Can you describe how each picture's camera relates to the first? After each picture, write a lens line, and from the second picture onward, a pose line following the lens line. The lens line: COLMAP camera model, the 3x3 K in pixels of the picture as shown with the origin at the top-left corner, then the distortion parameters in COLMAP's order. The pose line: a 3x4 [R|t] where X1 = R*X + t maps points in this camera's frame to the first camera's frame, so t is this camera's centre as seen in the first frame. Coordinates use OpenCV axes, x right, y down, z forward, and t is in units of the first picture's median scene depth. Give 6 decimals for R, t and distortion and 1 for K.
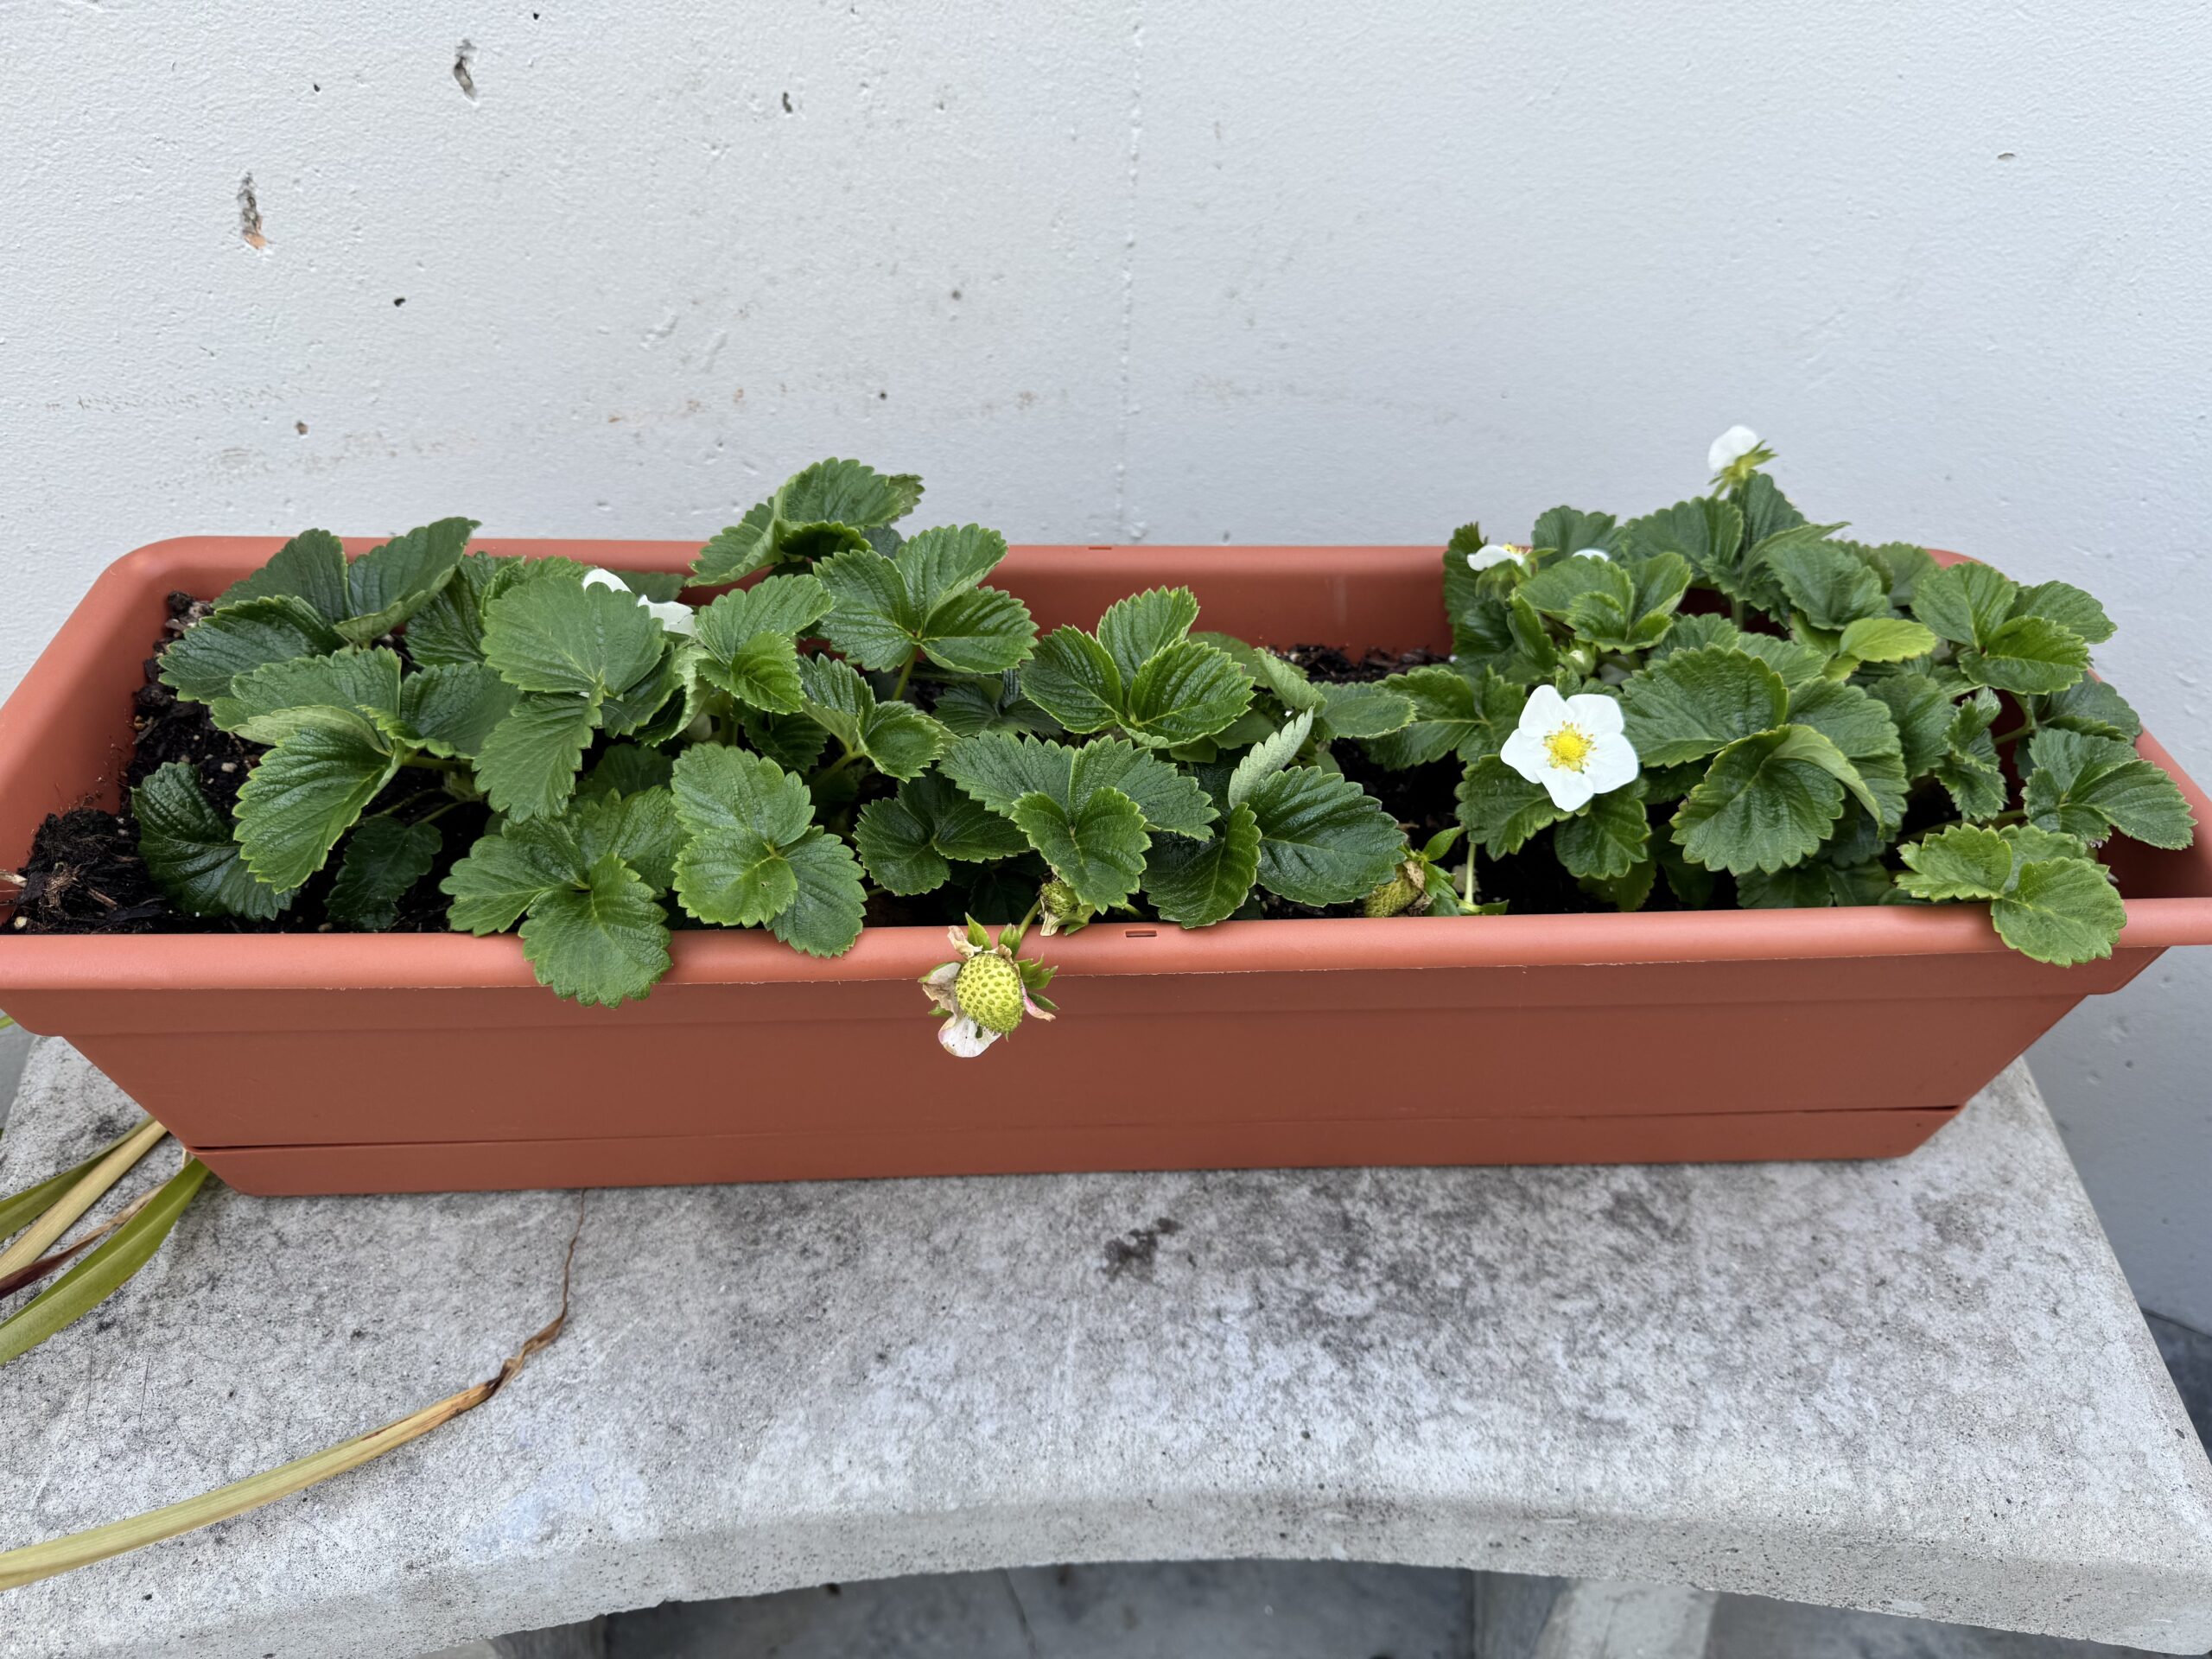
lens RADIAL K [[1610.2, 0, 1101.2], [0, 1610.2, 828.9], [0, 0, 1]] dist [0.006545, -0.037897]
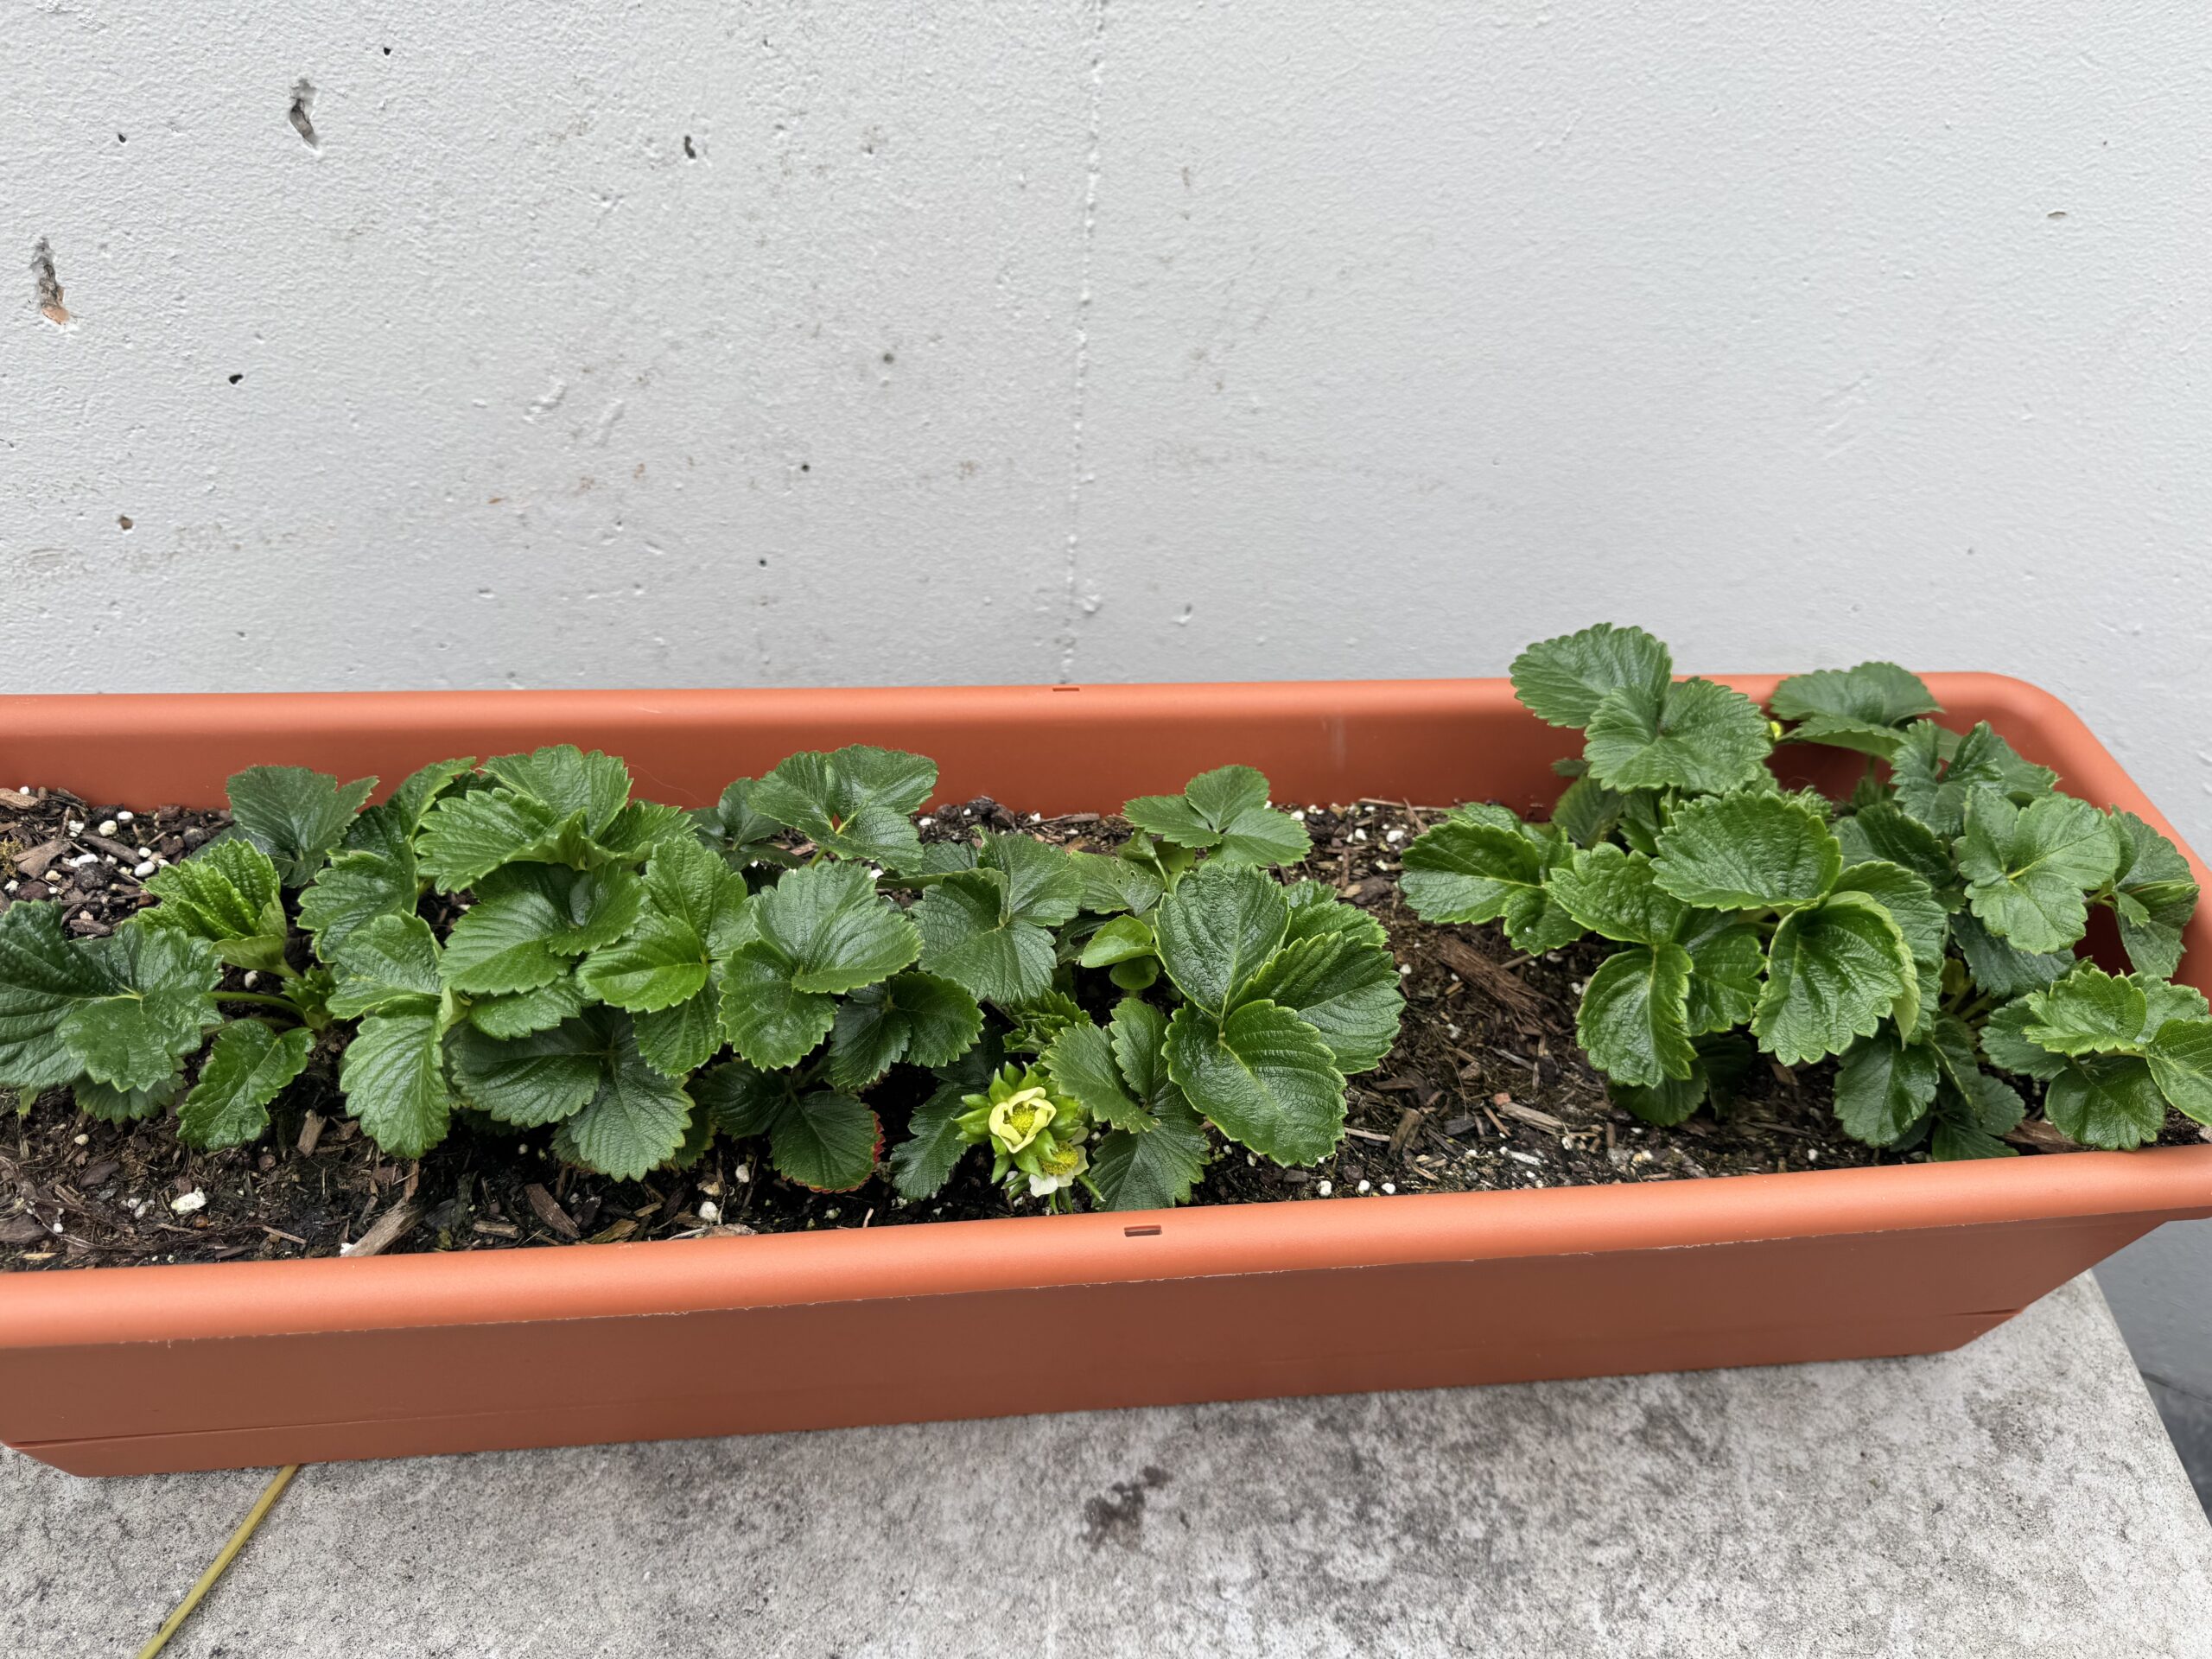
lens RADIAL K [[1616.7, 0, 1099.2], [0, 1616.7, 821.1], [0, 0, 1]] dist [-0.021058, -0.001272]
pose [[0.998578, -0.012456, 0.051844, -0.029592], [0.010221, 0.999016, 0.043148, -0.144600], [-0.052330, -0.042557, 0.997723, 0.133789]]
